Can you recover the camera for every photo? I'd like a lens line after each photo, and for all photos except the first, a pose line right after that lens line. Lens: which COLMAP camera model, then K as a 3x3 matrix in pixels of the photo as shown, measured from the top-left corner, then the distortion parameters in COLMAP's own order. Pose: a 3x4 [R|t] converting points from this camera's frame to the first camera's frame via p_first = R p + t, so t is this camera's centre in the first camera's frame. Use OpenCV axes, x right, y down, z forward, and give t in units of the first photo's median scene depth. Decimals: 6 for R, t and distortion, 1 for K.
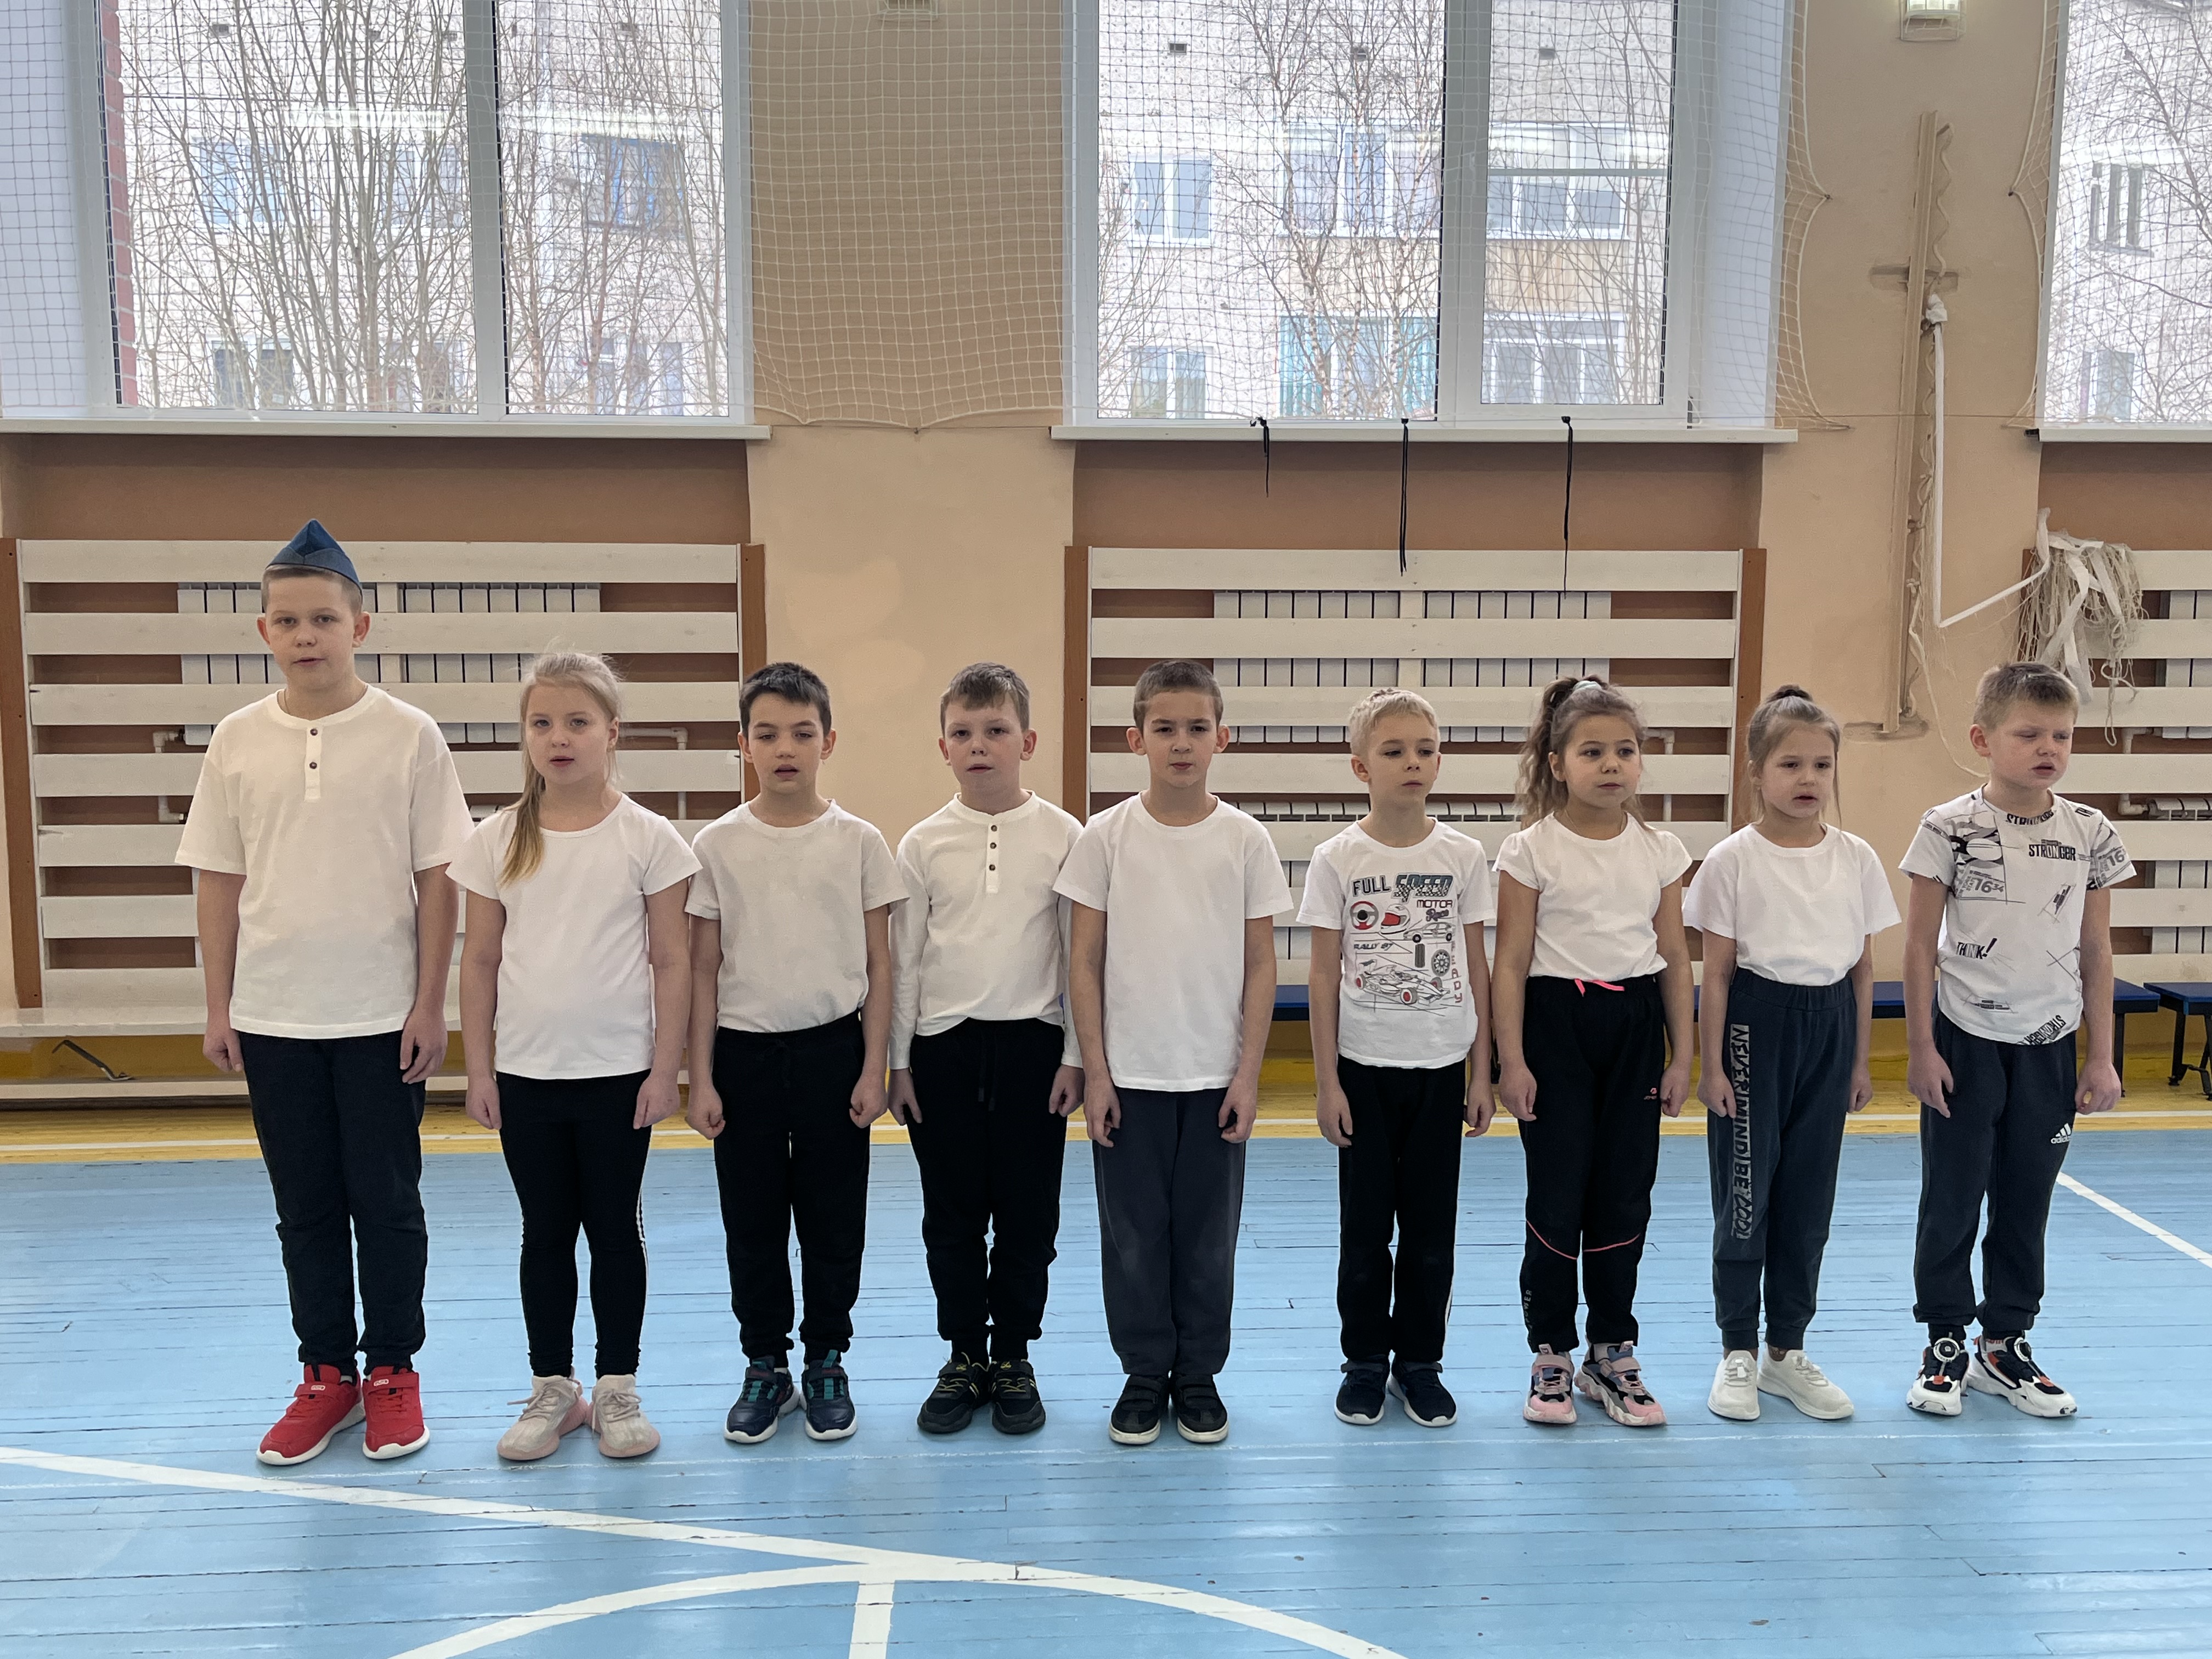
lens RADIAL K [[2048.4, 0, 1125.2], [0, 2048.4, 842.9], [0, 0, 1]] dist [0.020342, 0.000000]
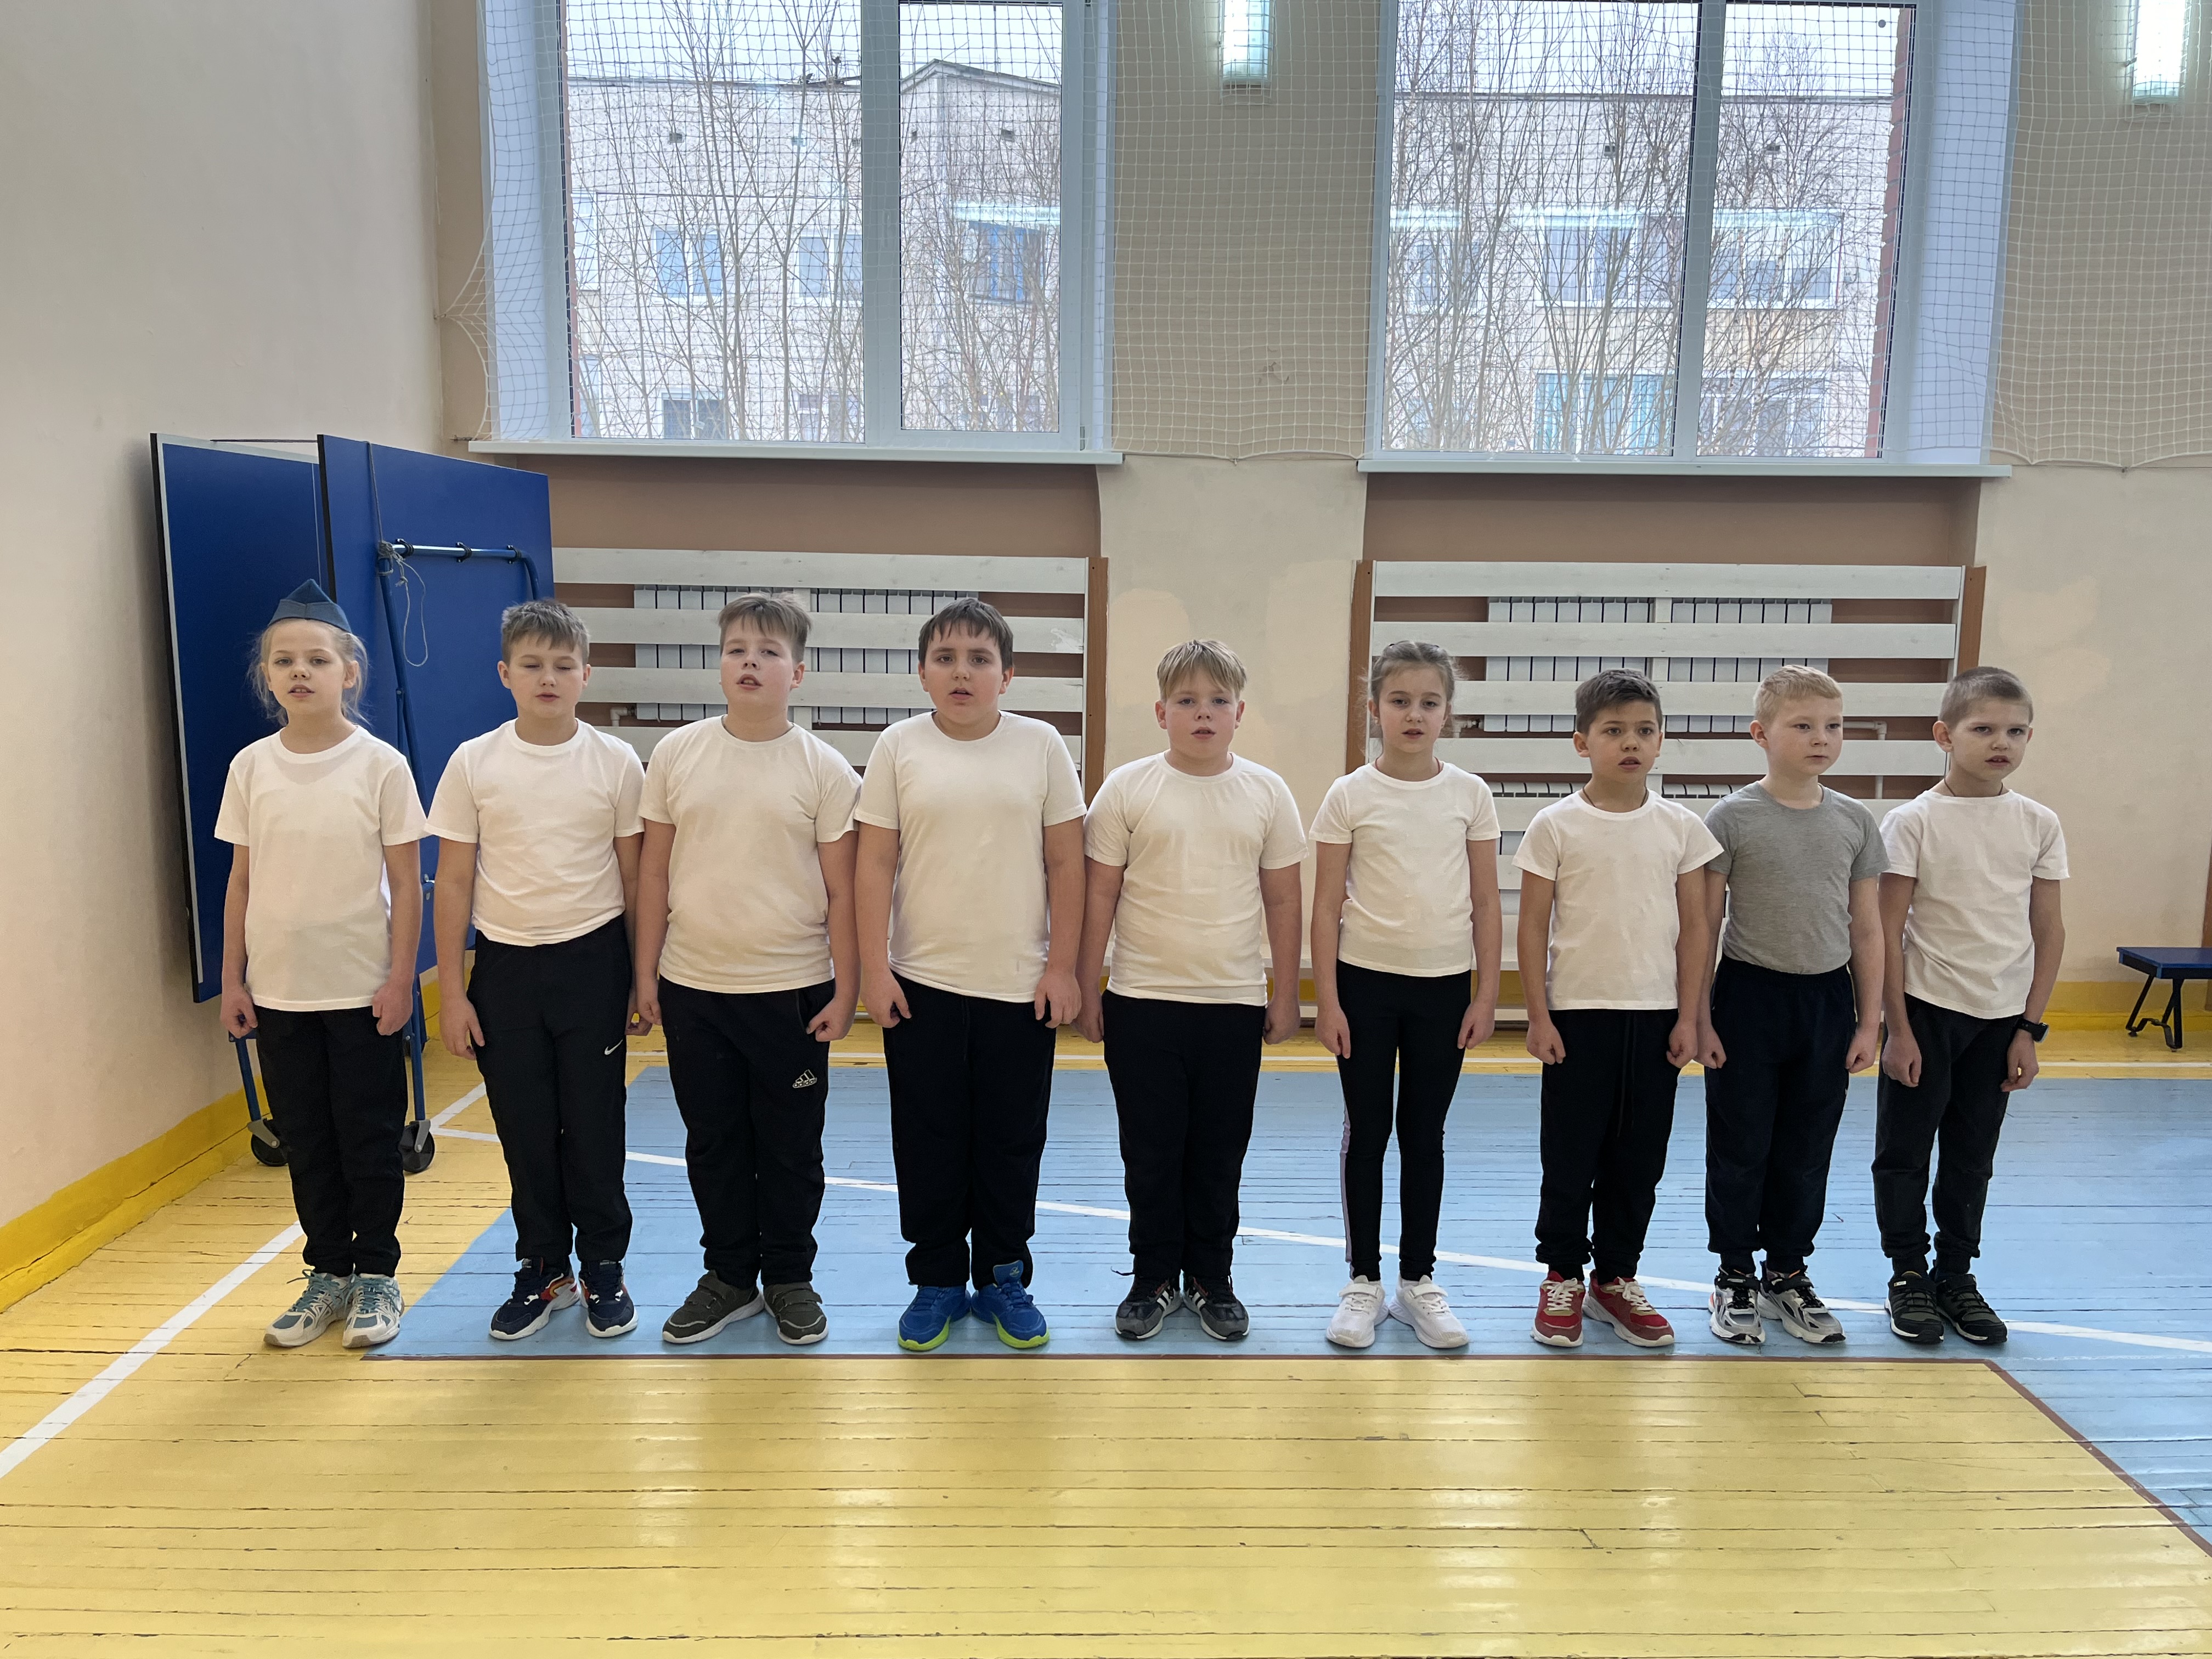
lens RADIAL K [[1686.8, 0, 1108.5], [0, 1686.8, 837.8], [0, 0, 1]] dist [0.054584, -0.087792]
pose [[0.998728, 0.014375, -0.048327, -0.615362], [-0.013411, 0.999706, 0.020220, -0.002609], [0.048604, -0.019546, 0.998627, -0.002683]]
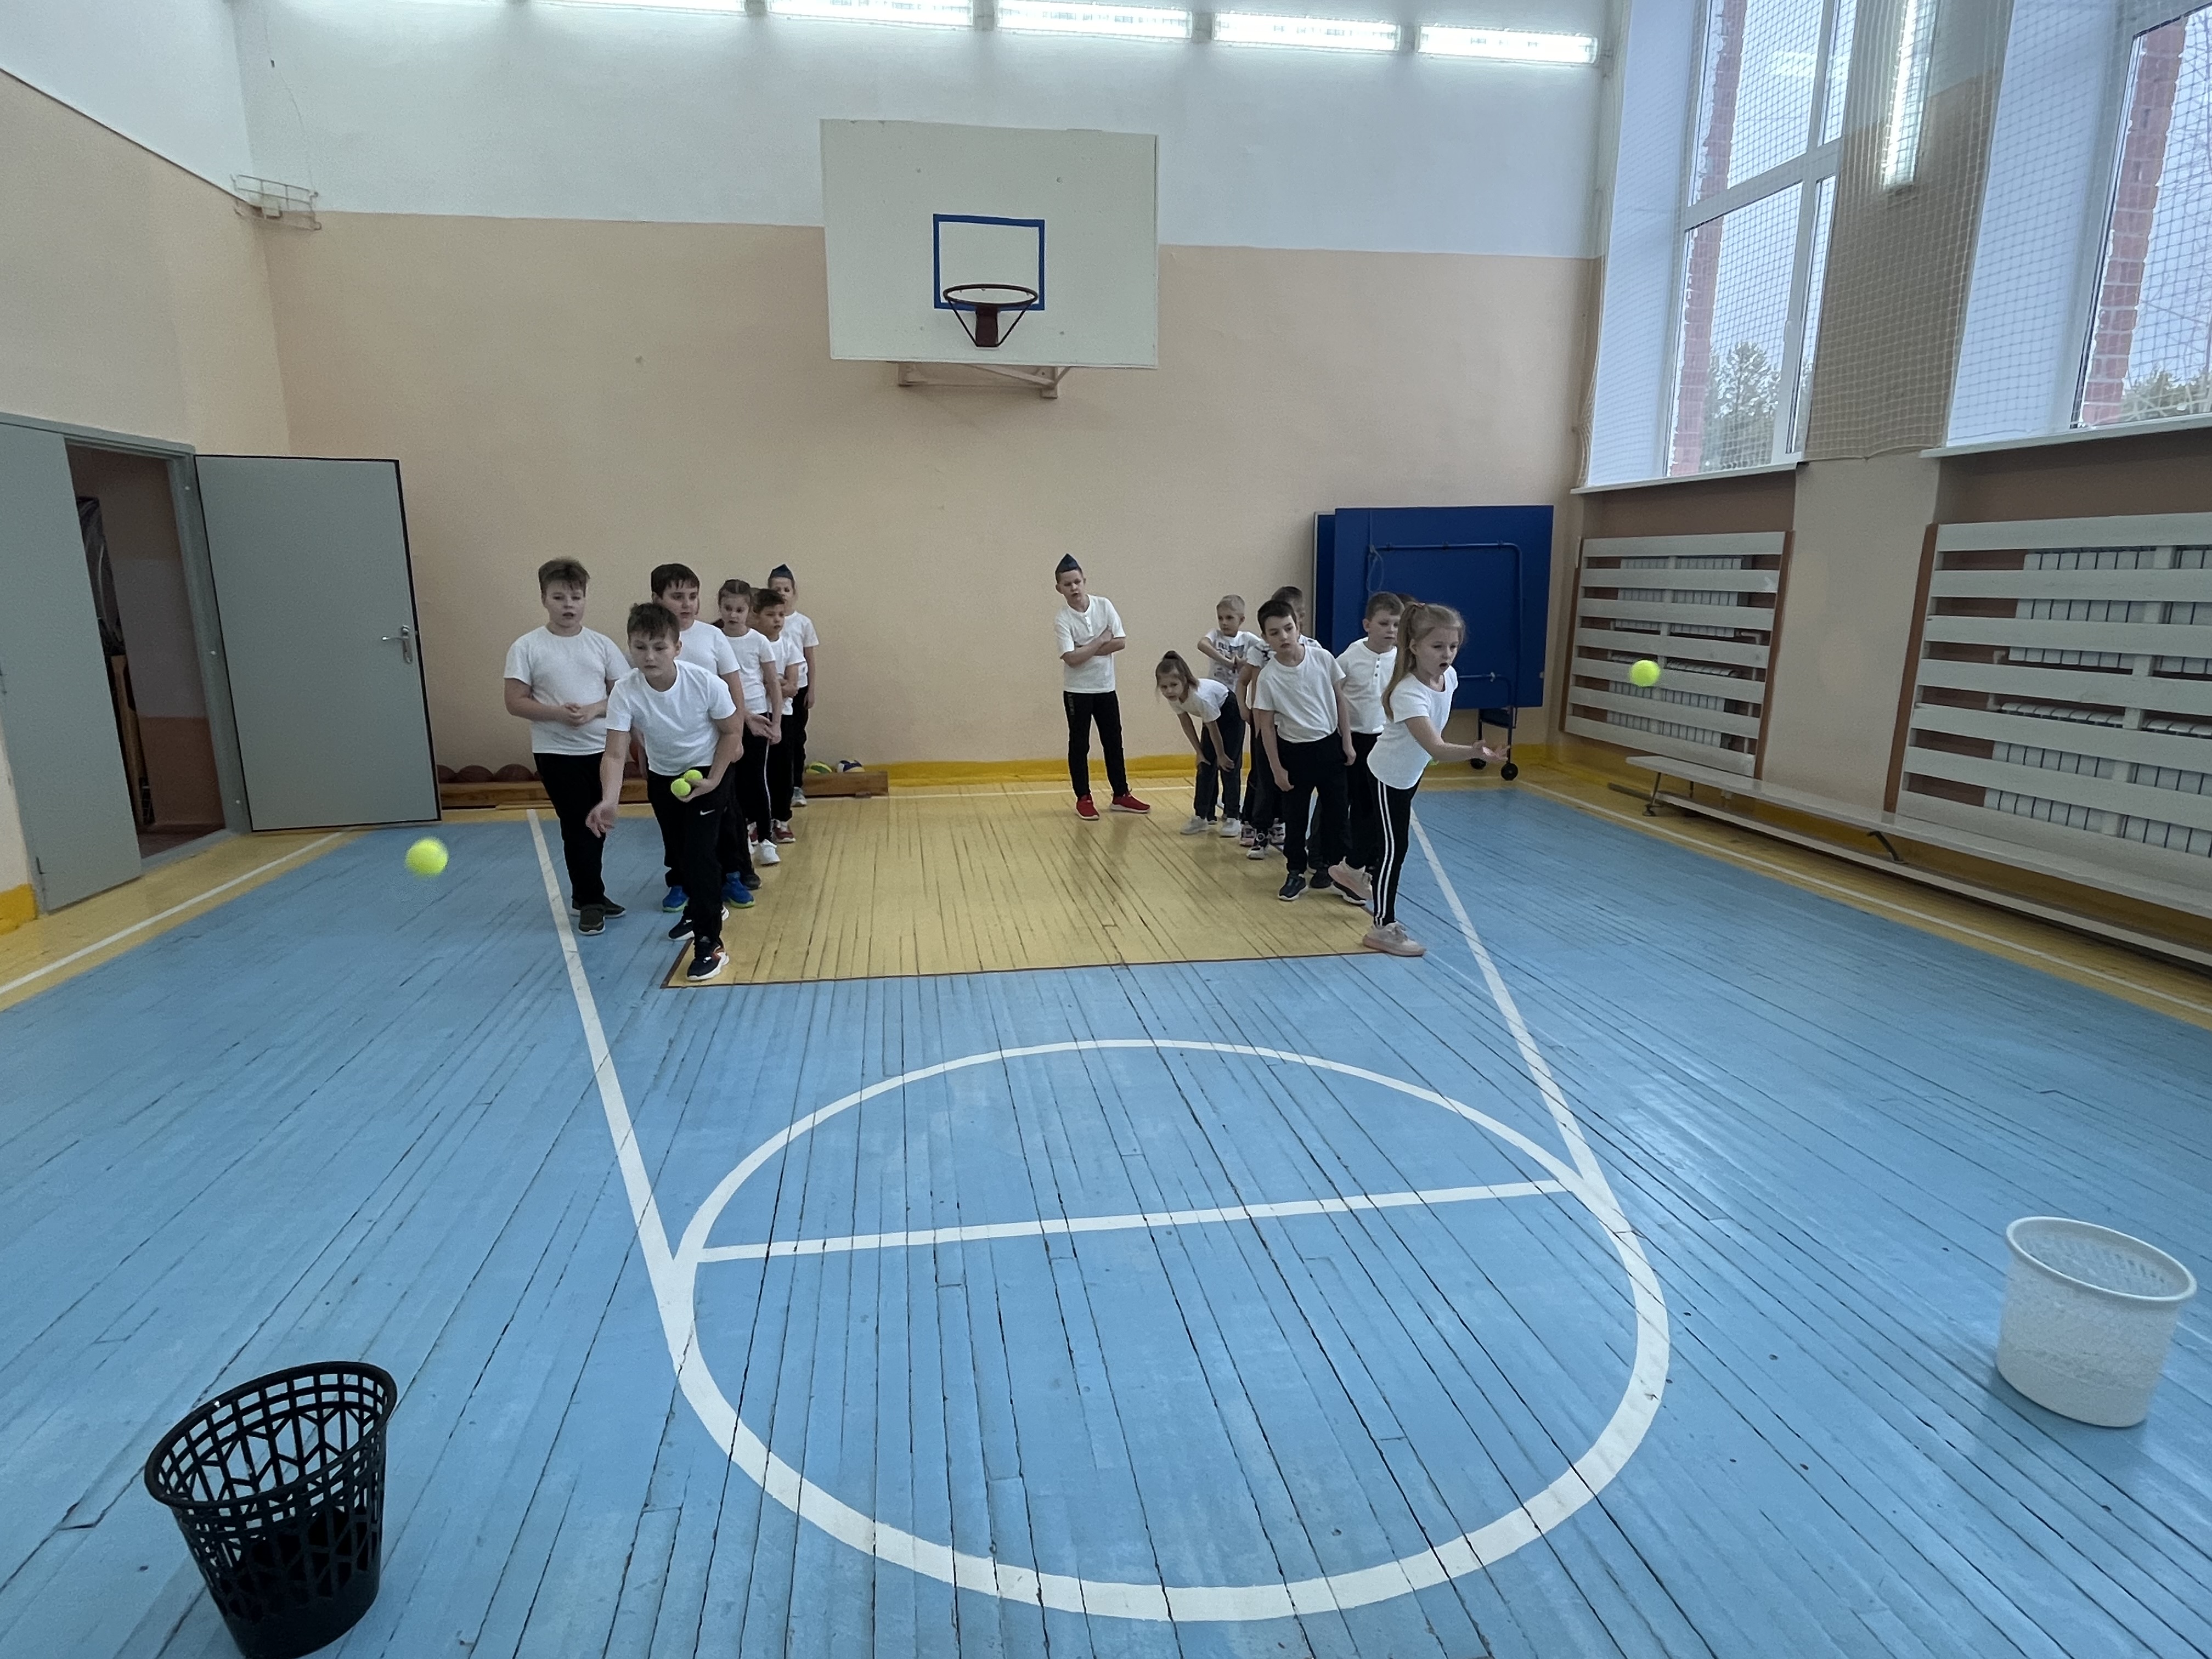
lens RADIAL K [[1200.3, 0, 1102.7], [0, 1200.3, 831.8], [0, 0, 1]] dist [0.002829, -0.000218]
pose [[0.104894, 0.209117, -0.972248, 0.342482], [-0.105501, 0.974465, 0.198212, -0.029015], [0.988871, 0.081782, 0.124278, 0.245132]]
